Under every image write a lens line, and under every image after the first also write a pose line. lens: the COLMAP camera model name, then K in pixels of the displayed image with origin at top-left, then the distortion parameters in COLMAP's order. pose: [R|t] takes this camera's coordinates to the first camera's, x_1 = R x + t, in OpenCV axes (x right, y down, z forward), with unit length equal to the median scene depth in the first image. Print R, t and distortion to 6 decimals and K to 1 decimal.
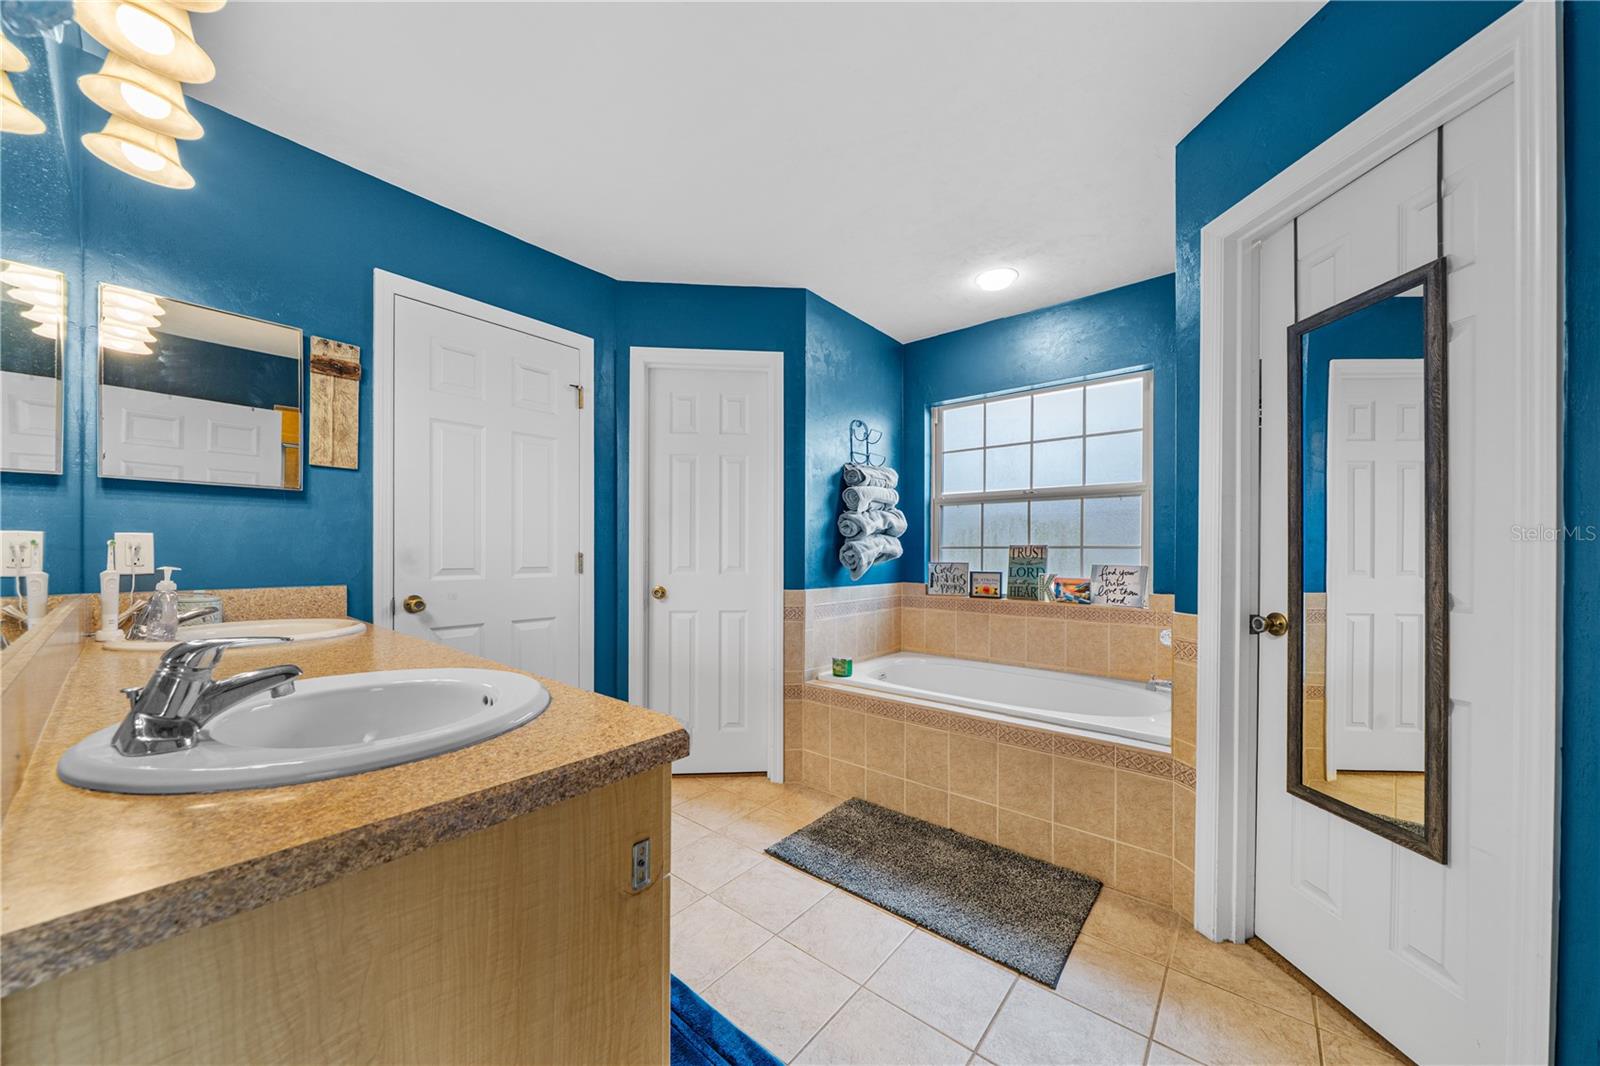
lens RADIAL K [[553.3, 0, 795.2], [0, 553.3, 543.7], [0, 0, 1]] dist [-0.003246, -0.000255]
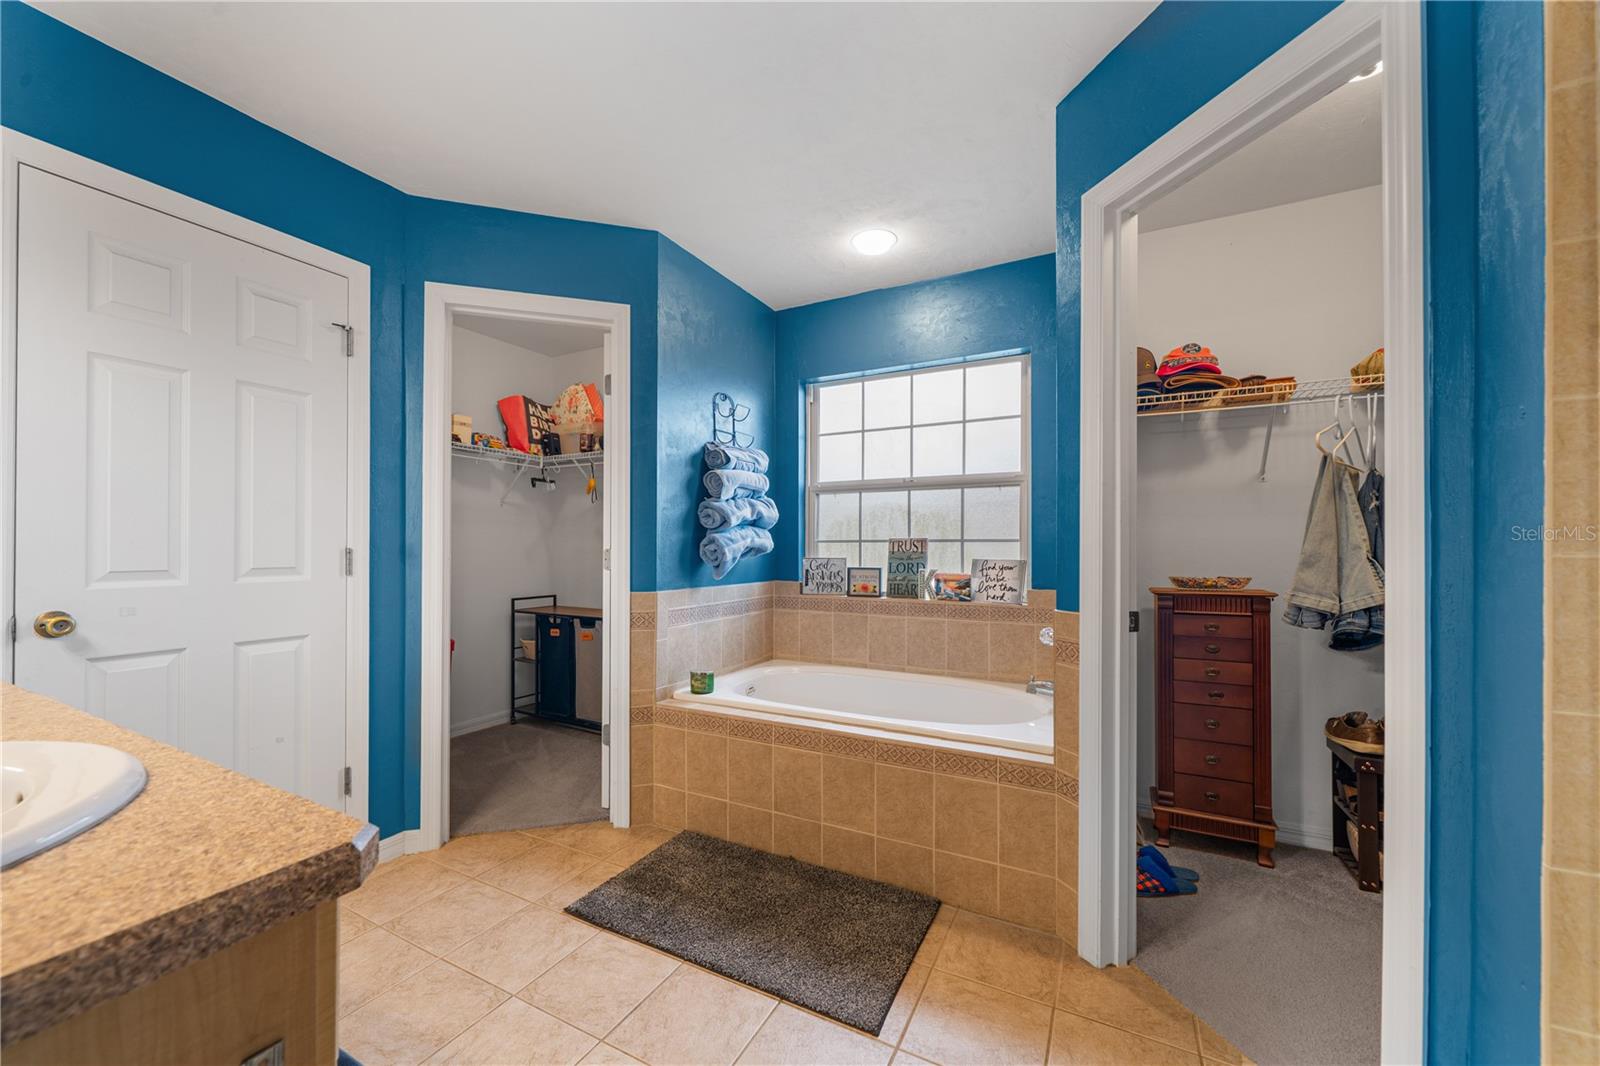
lens RADIAL K [[587.0, 0, 798.7], [0, 587.0, 532.3], [0, 0, 1]] dist [-0.002085, -0.000001]
pose [[0.977793, 0.002414, 0.209560, 0.044892], [-0.000096, 0.999939, -0.011071, 0.004016], [-0.209574, 0.010805, 0.977733, 0.096892]]
